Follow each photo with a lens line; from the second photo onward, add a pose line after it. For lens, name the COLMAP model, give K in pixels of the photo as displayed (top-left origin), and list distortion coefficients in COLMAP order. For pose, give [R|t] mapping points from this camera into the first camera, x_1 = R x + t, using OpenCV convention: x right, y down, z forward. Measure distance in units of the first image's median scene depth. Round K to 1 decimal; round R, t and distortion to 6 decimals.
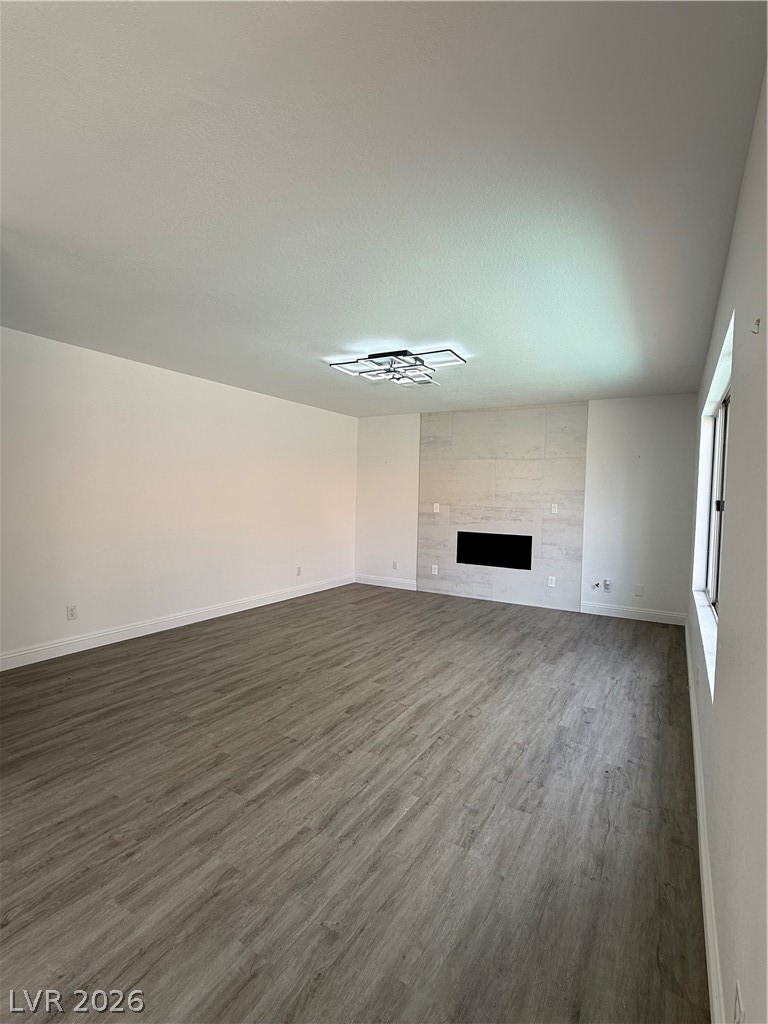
lens RADIAL K [[507.2, 0, 384.0], [0, 507.2, 512.0], [0, 0, 1]] dist [0.001764, 0.001744]
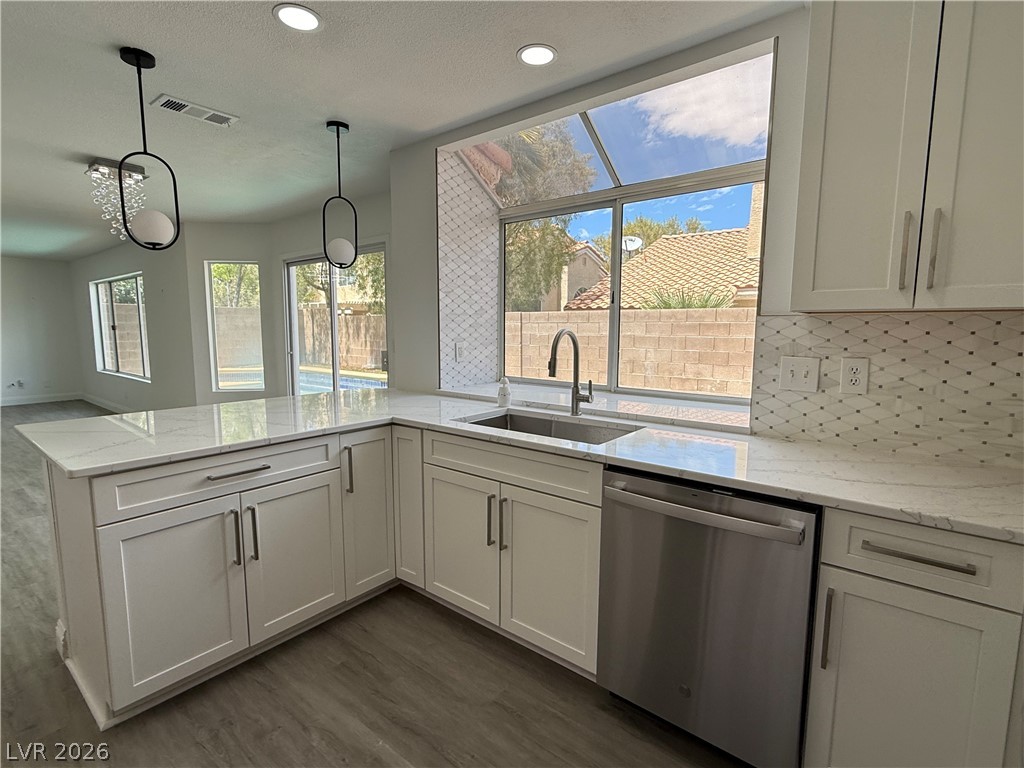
lens RADIAL K [[507.2, 0, 512.0], [0, 507.2, 384.0], [0, 0, 1]] dist [0.001764, 0.001744]
pose [[0.162365, -0.138854, 0.976912, -1.125073], [0.042143, 0.990122, 0.133728, 0.006913], [-0.985830, 0.019458, 0.166613, -0.968059]]
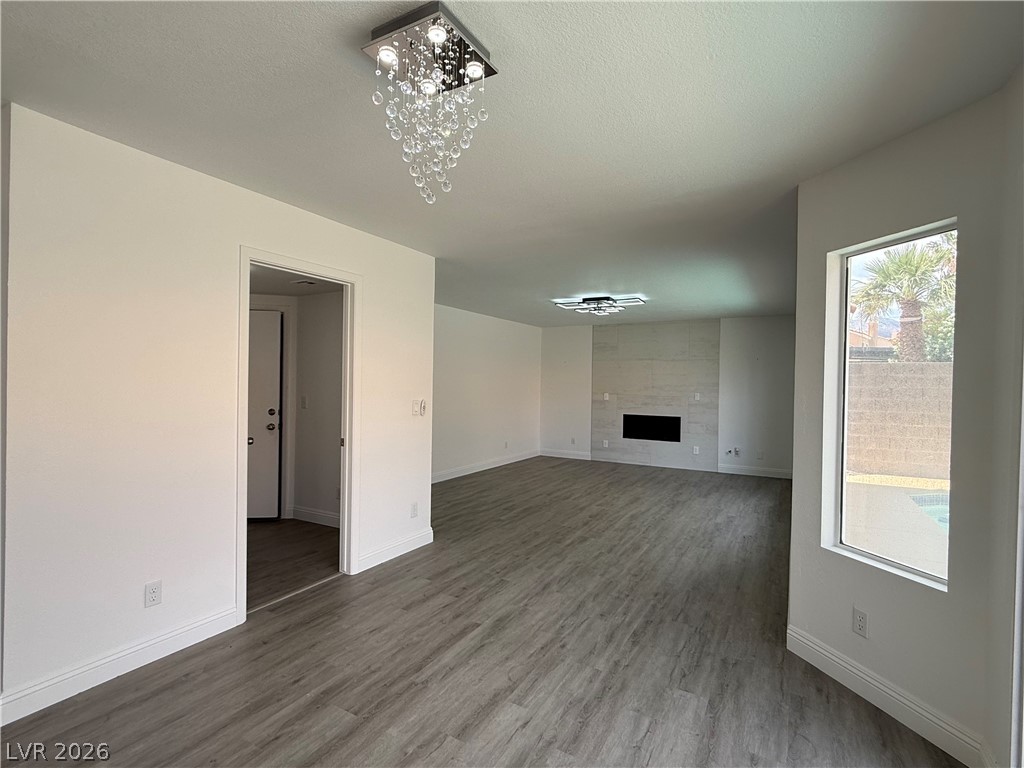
lens RADIAL K [[507.2, 0, 512.0], [0, 507.2, 384.0], [0, 0, 1]] dist [0.001764, 0.001744]
pose [[0.999897, -0.007908, 0.012011, -0.263040], [0.008303, 0.999414, -0.033221, 0.001212], [-0.011741, 0.033317, 0.999376, -0.530954]]
